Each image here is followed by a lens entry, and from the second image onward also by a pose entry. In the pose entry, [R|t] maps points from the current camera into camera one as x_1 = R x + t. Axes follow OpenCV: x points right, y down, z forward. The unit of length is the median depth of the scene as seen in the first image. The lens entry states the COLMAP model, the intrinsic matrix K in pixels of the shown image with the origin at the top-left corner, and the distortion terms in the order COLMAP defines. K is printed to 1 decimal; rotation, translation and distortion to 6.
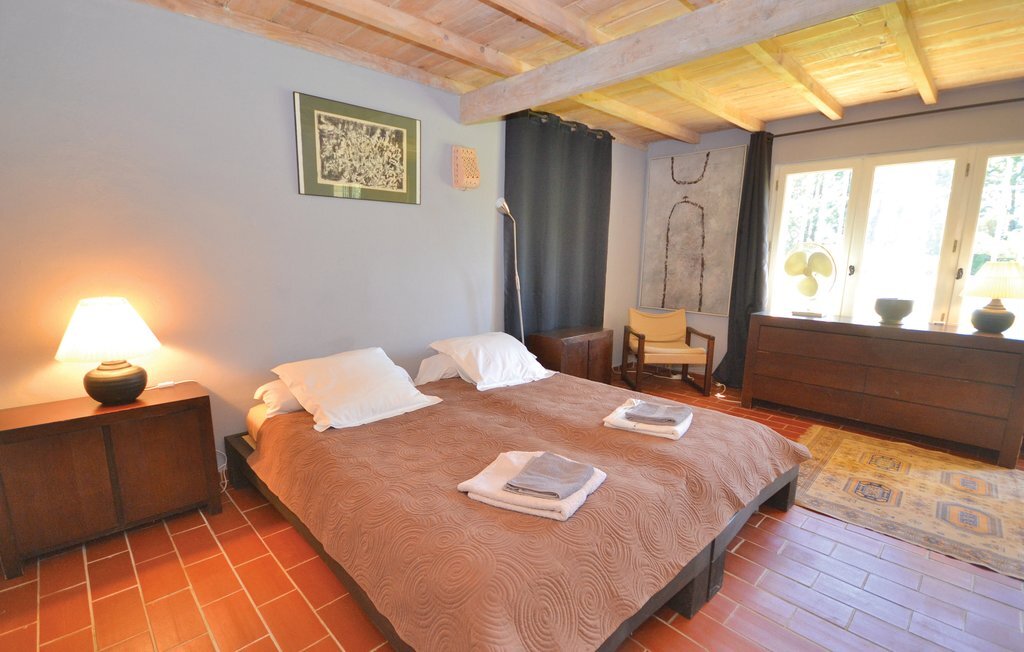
lens RADIAL K [[467.8, 0, 512.0], [0, 467.8, 326.0], [0, 0, 1]] dist [-0.001564, -0.000601]
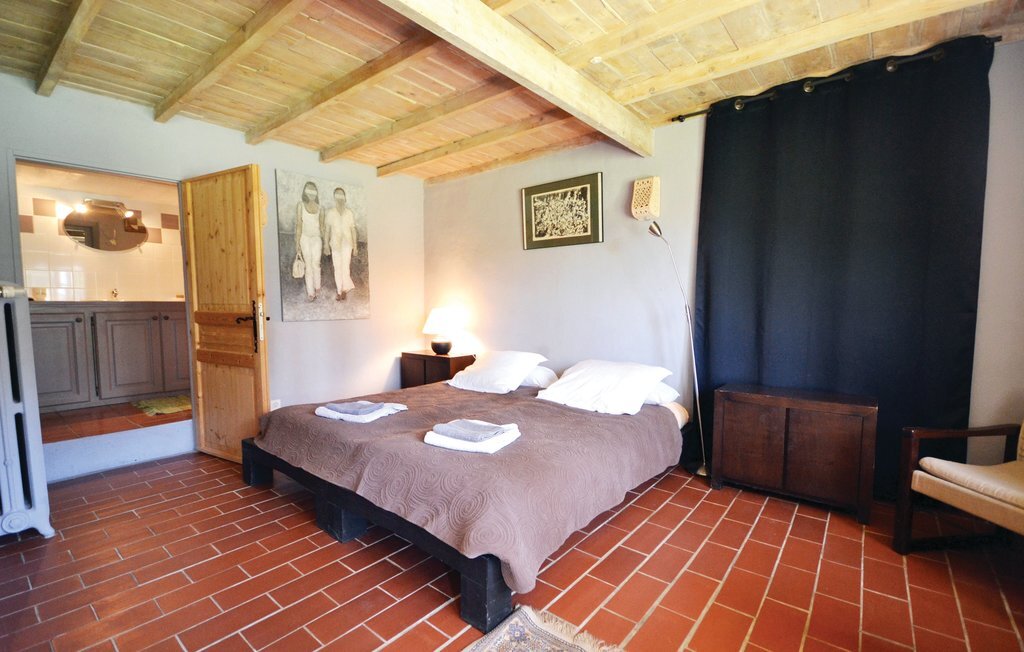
lens RADIAL K [[467.8, 0, 512.0], [0, 467.8, 326.0], [0, 0, 1]] dist [-0.001564, -0.000601]
pose [[0.115539, 0.034614, -0.992700, 1.012538], [-0.151305, 0.988343, 0.016852, -0.042871], [0.981712, 0.148254, 0.119429, 0.728351]]
